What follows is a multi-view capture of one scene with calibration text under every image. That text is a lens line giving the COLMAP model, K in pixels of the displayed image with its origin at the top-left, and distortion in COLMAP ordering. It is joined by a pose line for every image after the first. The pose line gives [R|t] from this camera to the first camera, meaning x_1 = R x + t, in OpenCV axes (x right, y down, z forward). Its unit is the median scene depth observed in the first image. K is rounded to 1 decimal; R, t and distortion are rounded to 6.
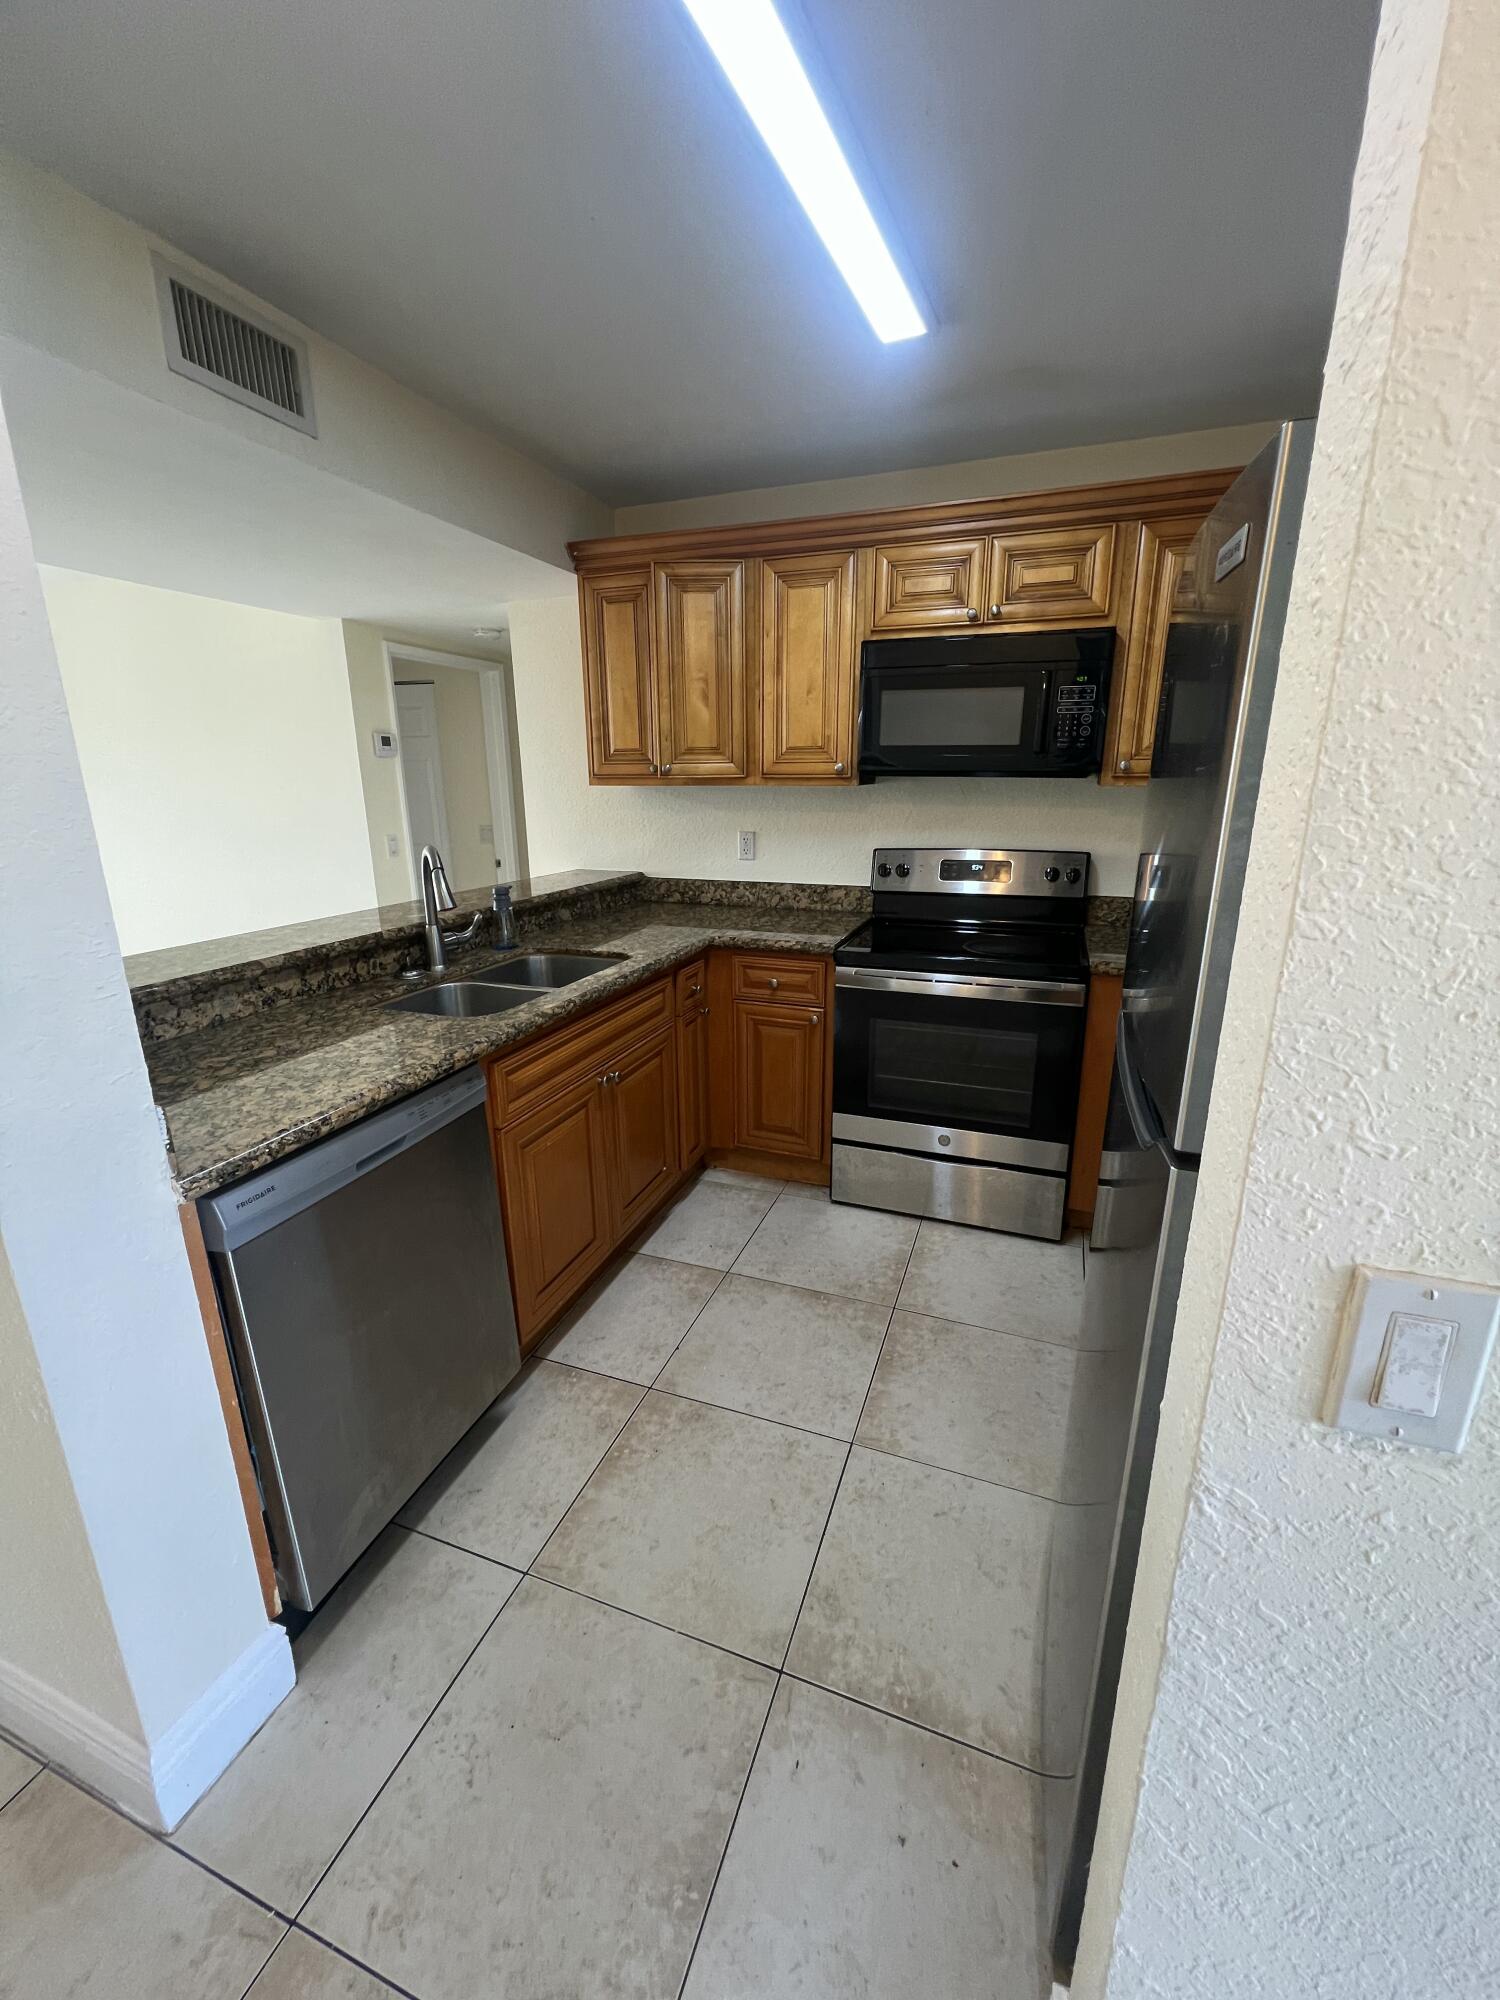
lens RADIAL K [[798.7, 0, 756.4], [0, 798.7, 996.1], [0, 0, 1]] dist [-0.000645, 0.000889]
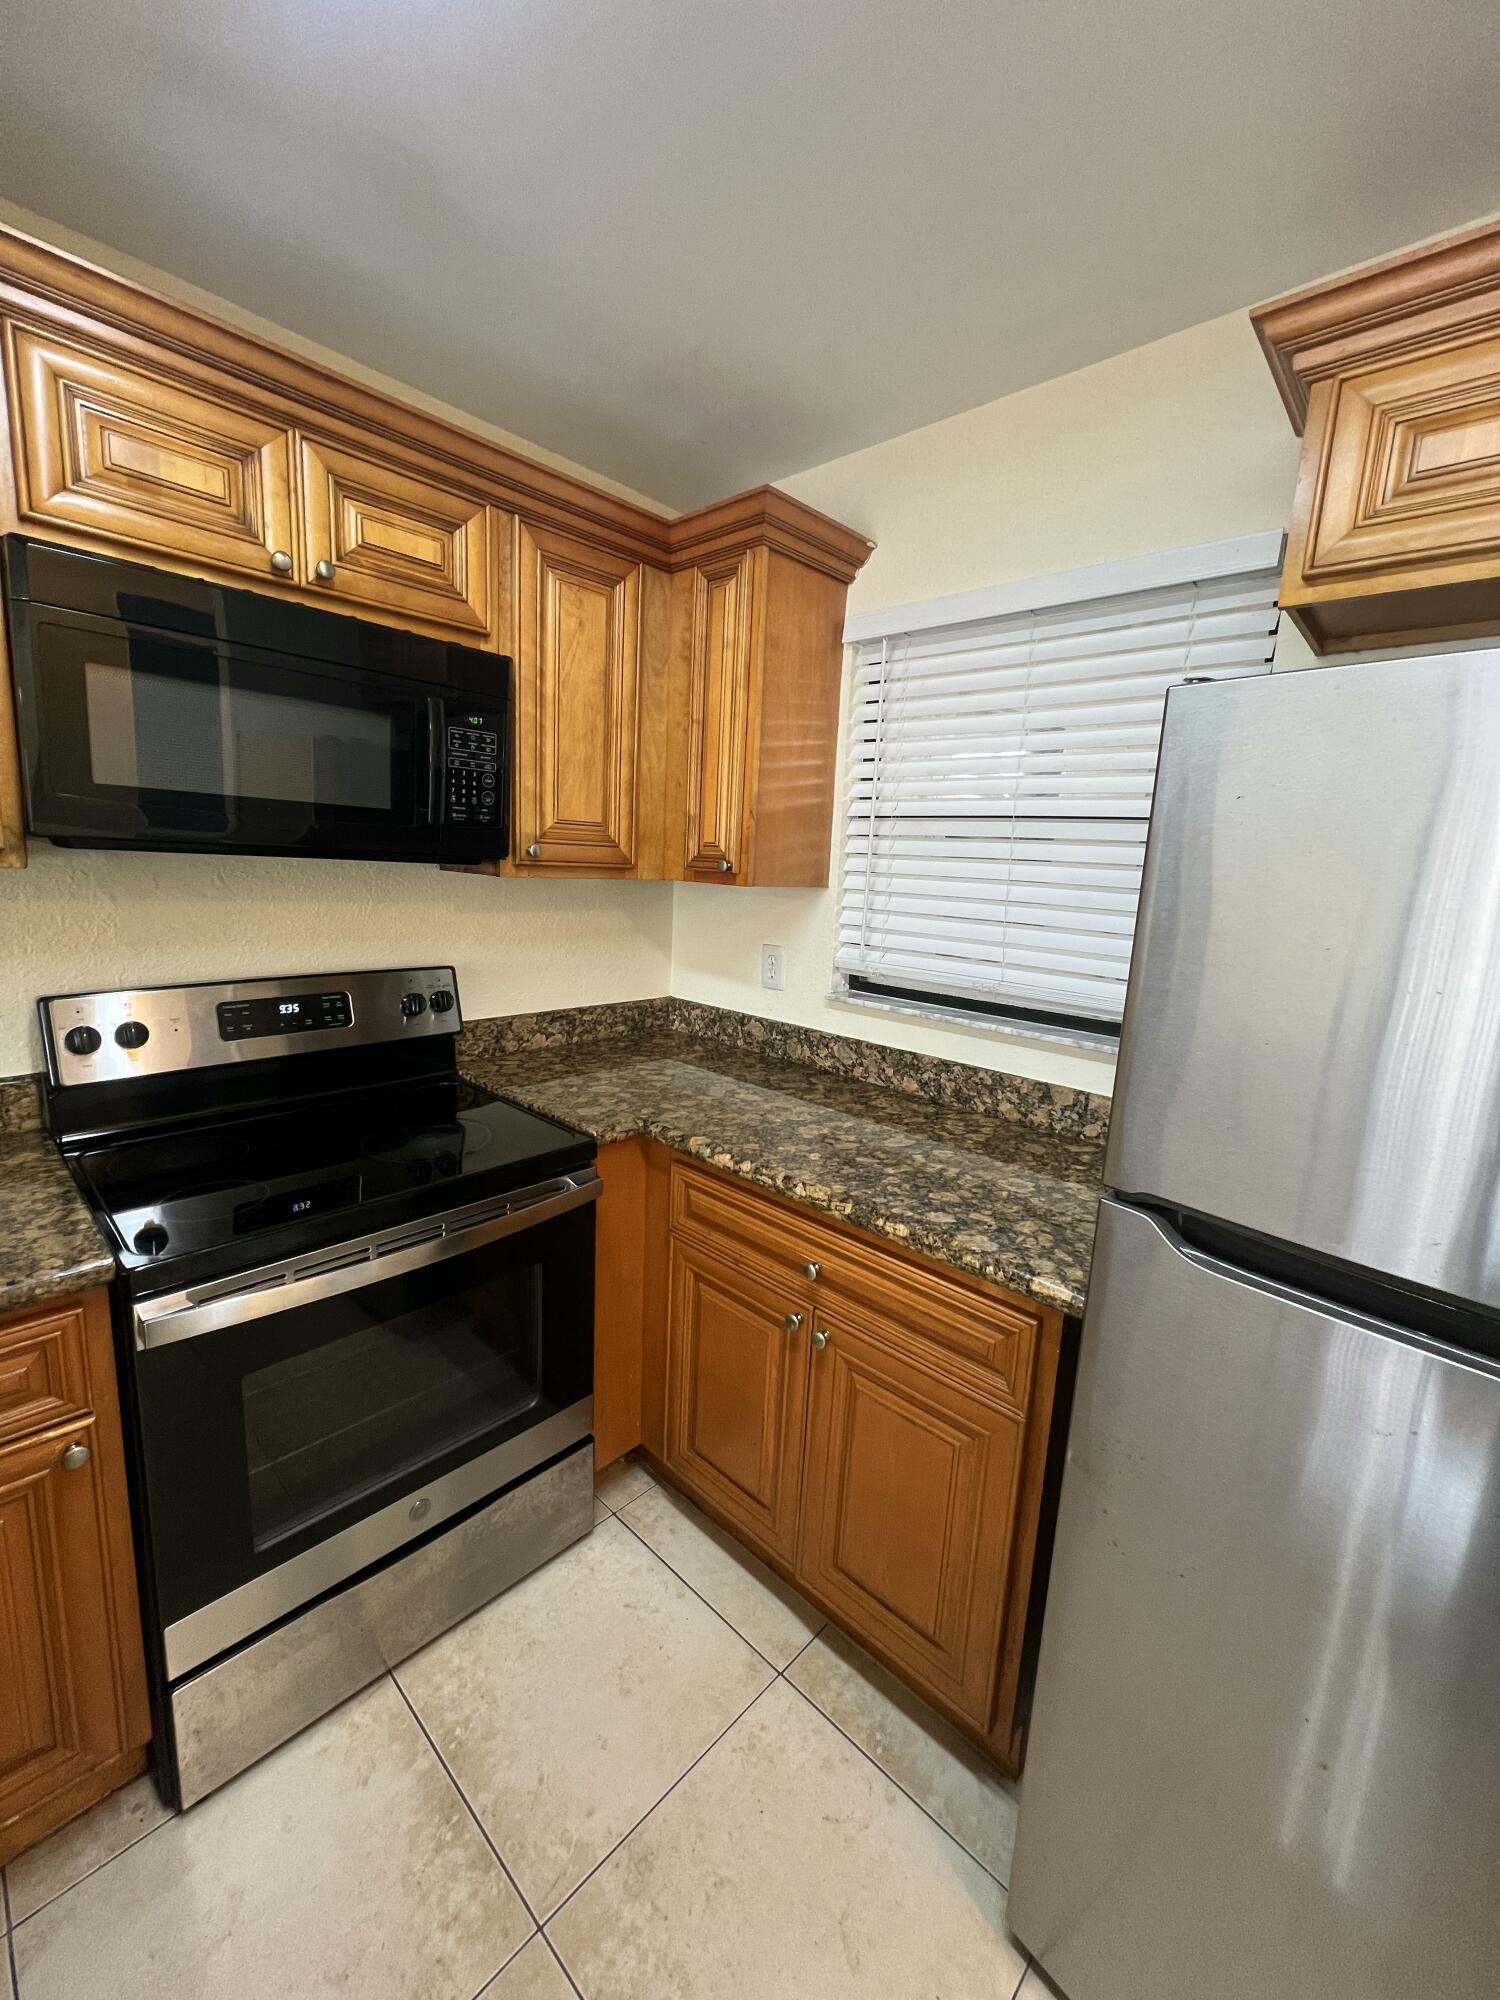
lens RADIAL K [[798.7, 0, 756.4], [0, 798.7, 996.1], [0, 0, 1]] dist [-0.000645, 0.000889]
pose [[0.389016, -0.133857, 0.911454, -0.136278], [0.195598, 0.978830, 0.060269, -0.162888], [-0.900227, 0.154833, 0.406963, 0.541415]]
